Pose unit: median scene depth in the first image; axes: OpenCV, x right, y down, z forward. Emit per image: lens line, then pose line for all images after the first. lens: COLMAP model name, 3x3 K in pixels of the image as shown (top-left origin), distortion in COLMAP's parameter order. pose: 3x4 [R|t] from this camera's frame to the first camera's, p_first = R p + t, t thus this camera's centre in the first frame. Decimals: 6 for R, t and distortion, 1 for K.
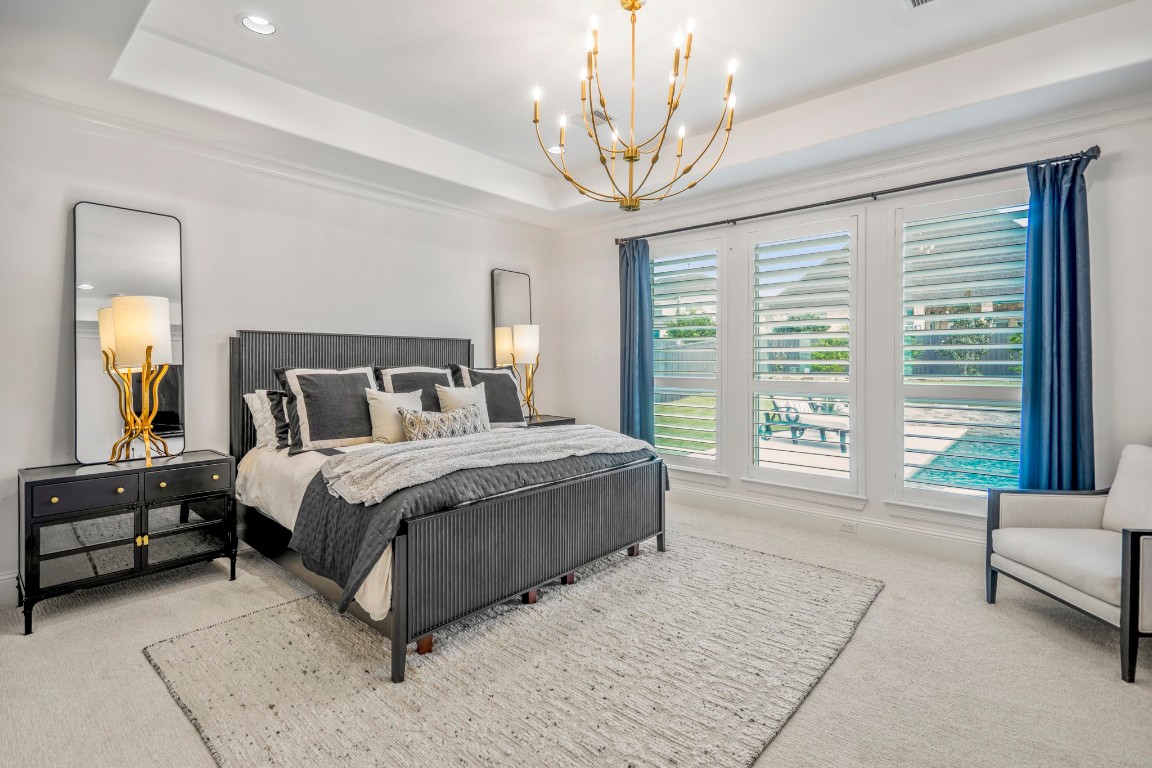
lens RADIAL K [[542.9, 0, 571.8], [0, 542.9, 373.2], [0, 0, 1]] dist [-0.014460, 0.006551]
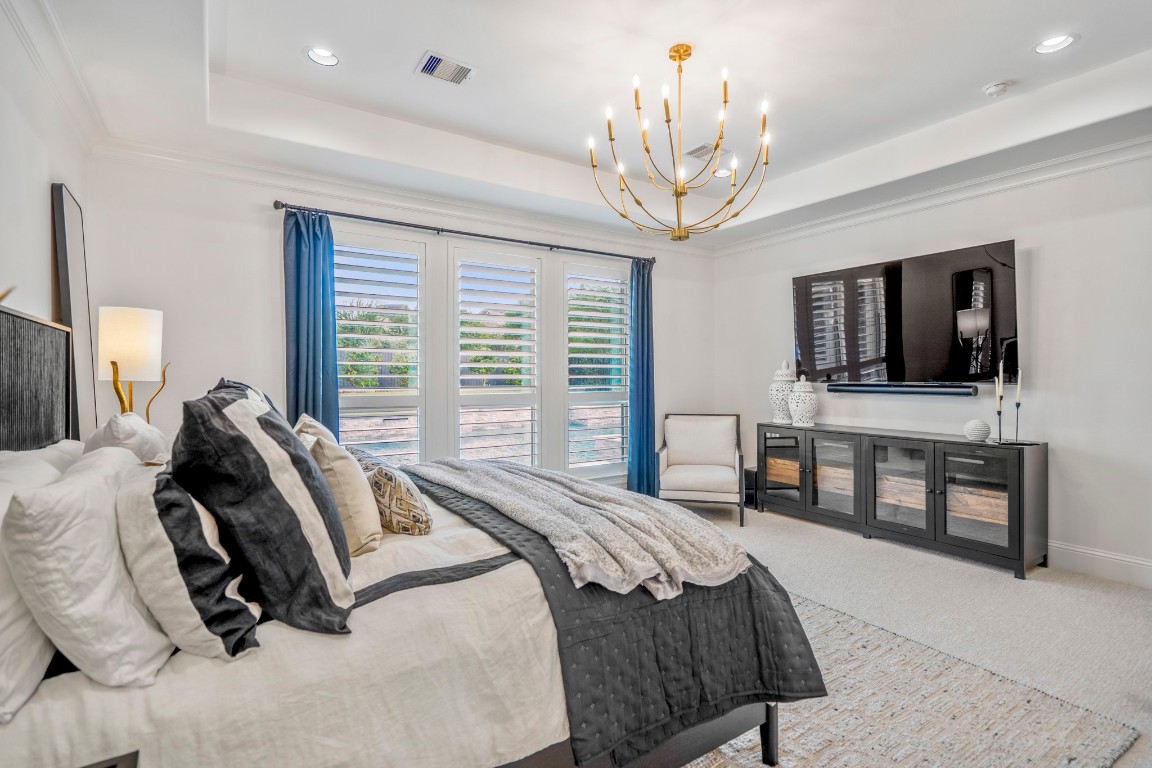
lens RADIAL K [[542.9, 0, 574.0], [0, 542.9, 381.4], [0, 0, 1]] dist [-0.014460, 0.006551]
pose [[0.266343, -0.011138, 0.963814, -0.513573], [0.020395, 0.999774, 0.005918, -0.011736], [-0.963663, 0.018081, 0.266510, 0.467714]]
